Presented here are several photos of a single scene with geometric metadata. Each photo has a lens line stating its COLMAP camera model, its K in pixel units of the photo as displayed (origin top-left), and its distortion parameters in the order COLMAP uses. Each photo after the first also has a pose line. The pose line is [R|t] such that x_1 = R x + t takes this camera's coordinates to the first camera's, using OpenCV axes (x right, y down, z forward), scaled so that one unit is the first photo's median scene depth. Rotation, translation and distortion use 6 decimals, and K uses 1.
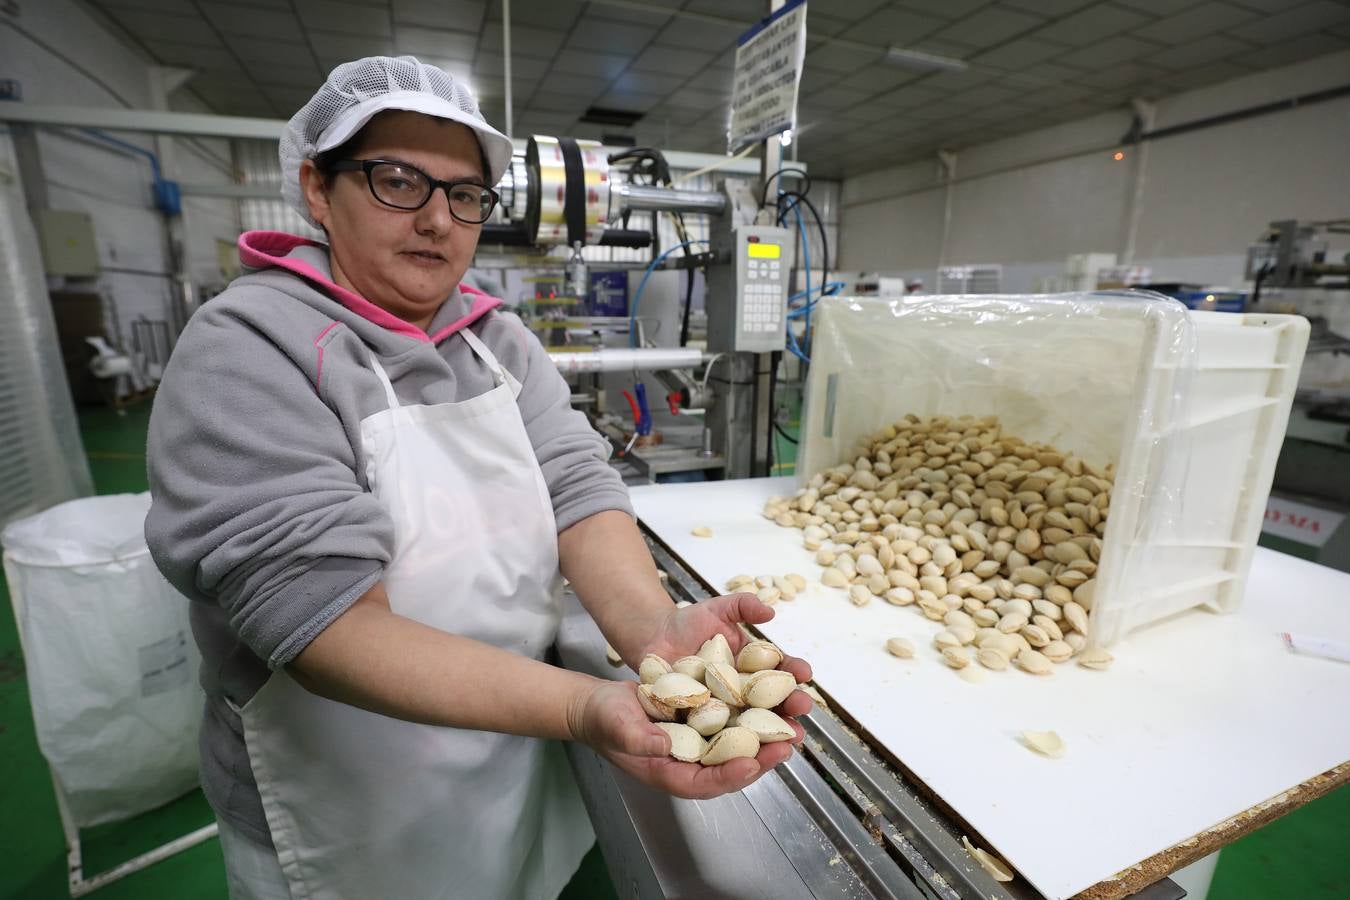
lens RADIAL K [[617.7, 0, 675.0], [0, 617.7, 450.0], [0, 0, 1]] dist [-0.050581, 0.013813]
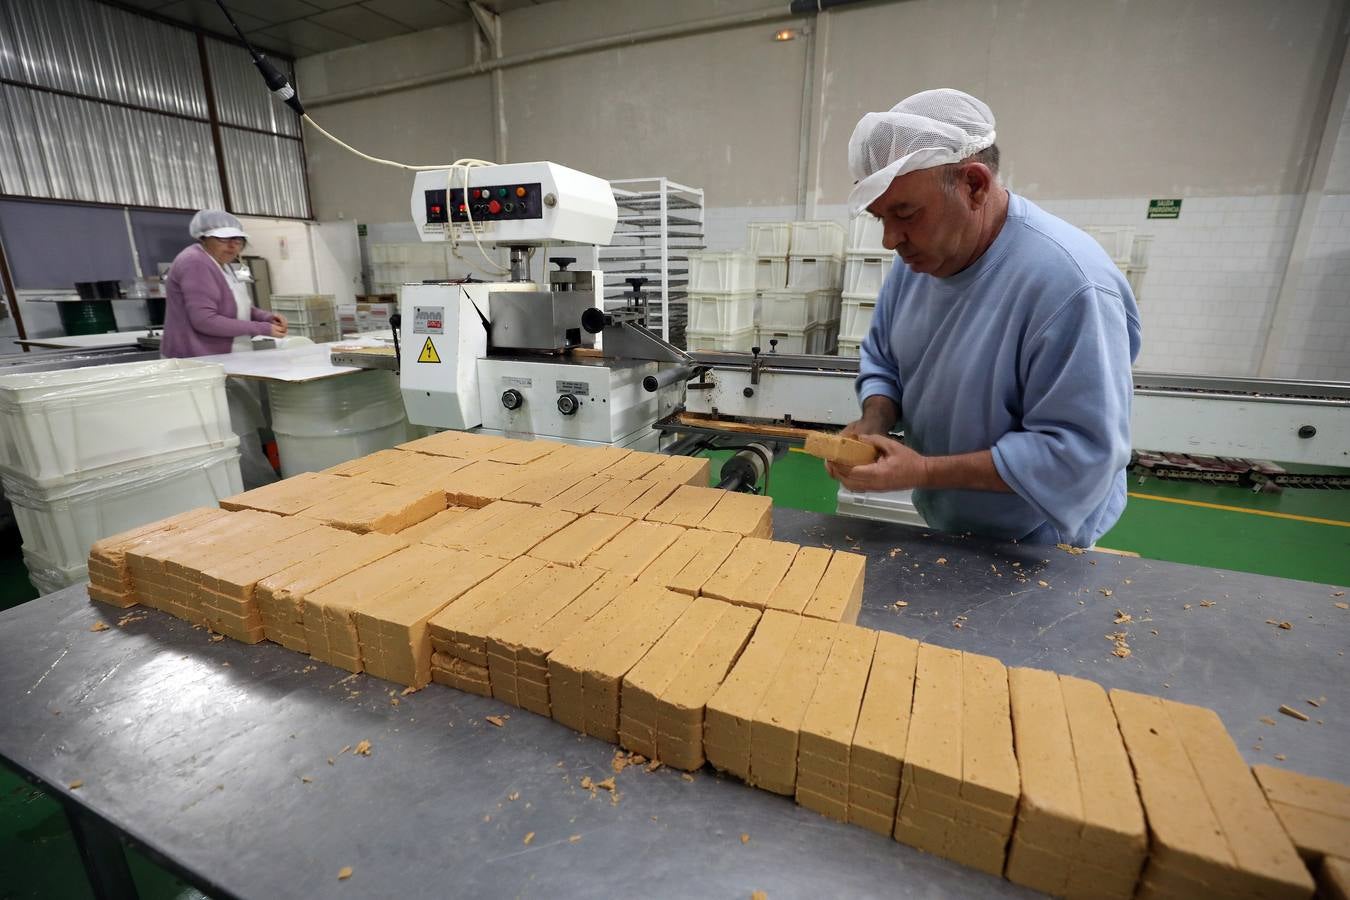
lens RADIAL K [[617.7, 0, 675.0], [0, 617.7, 450.0], [0, 0, 1]] dist [-0.050581, 0.013813]
pose [[0.722759, -0.222499, 0.654304, 0.107648], [0.173888, 0.974846, 0.139421, -0.127863], [-0.668867, 0.013008, 0.743268, 0.445246]]
